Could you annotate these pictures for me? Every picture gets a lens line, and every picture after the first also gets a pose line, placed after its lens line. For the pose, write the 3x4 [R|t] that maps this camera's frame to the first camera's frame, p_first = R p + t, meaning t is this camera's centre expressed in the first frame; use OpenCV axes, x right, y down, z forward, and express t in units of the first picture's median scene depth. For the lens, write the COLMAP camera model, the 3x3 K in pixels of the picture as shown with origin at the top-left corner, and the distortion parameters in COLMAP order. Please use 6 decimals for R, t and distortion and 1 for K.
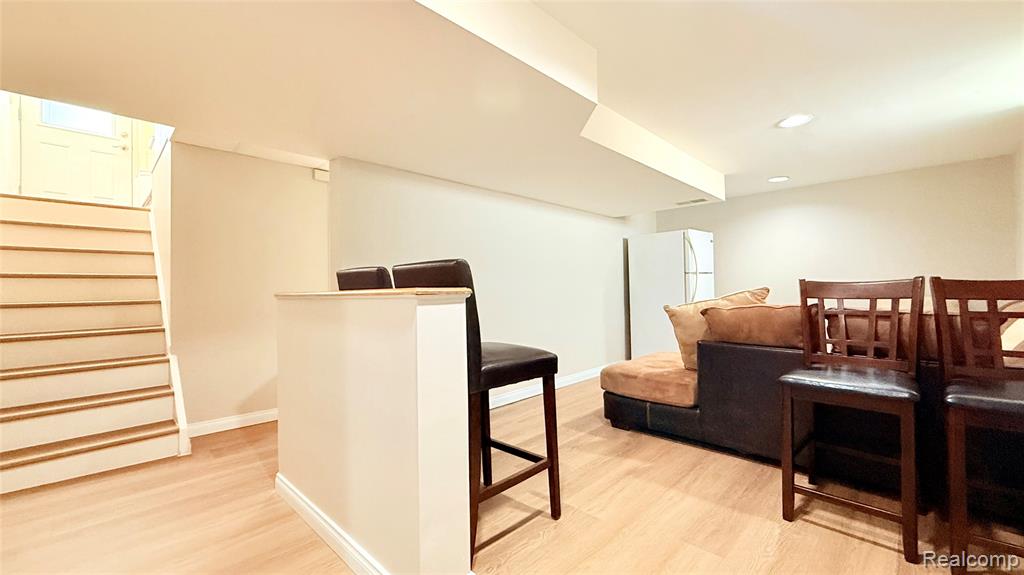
lens RADIAL K [[411.0, 0, 509.2], [0, 411.0, 288.5], [0, 0, 1]] dist [-0.000603, -0.000025]
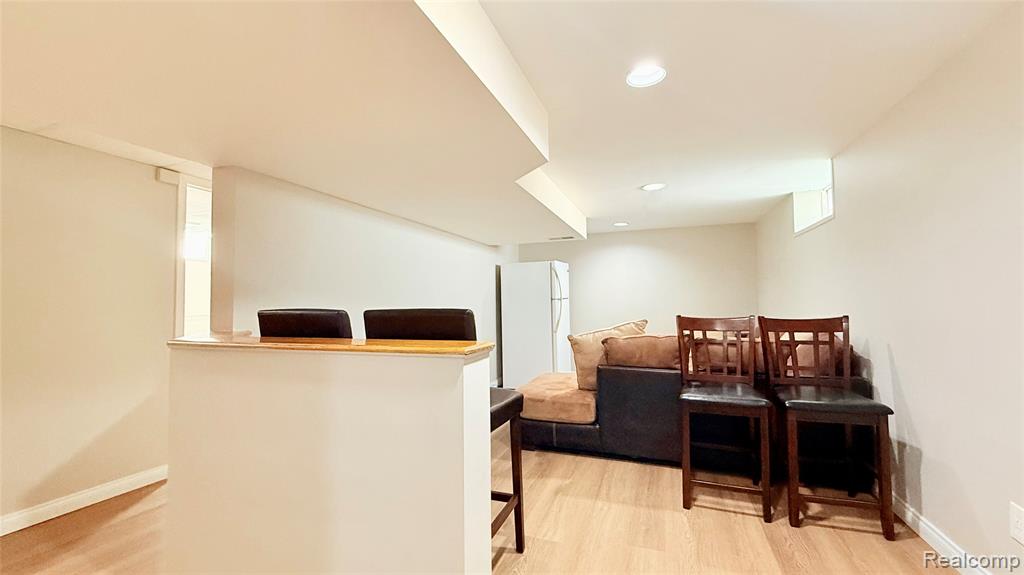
lens RADIAL K [[411.0, 0, 509.2], [0, 411.0, 288.5], [0, 0, 1]] dist [-0.000603, -0.000025]
pose [[0.911928, 0.016666, 0.410012, -0.300129], [-0.003580, 0.999460, -0.032663, -0.062375], [-0.410335, 0.028318, 0.911495, 0.037979]]
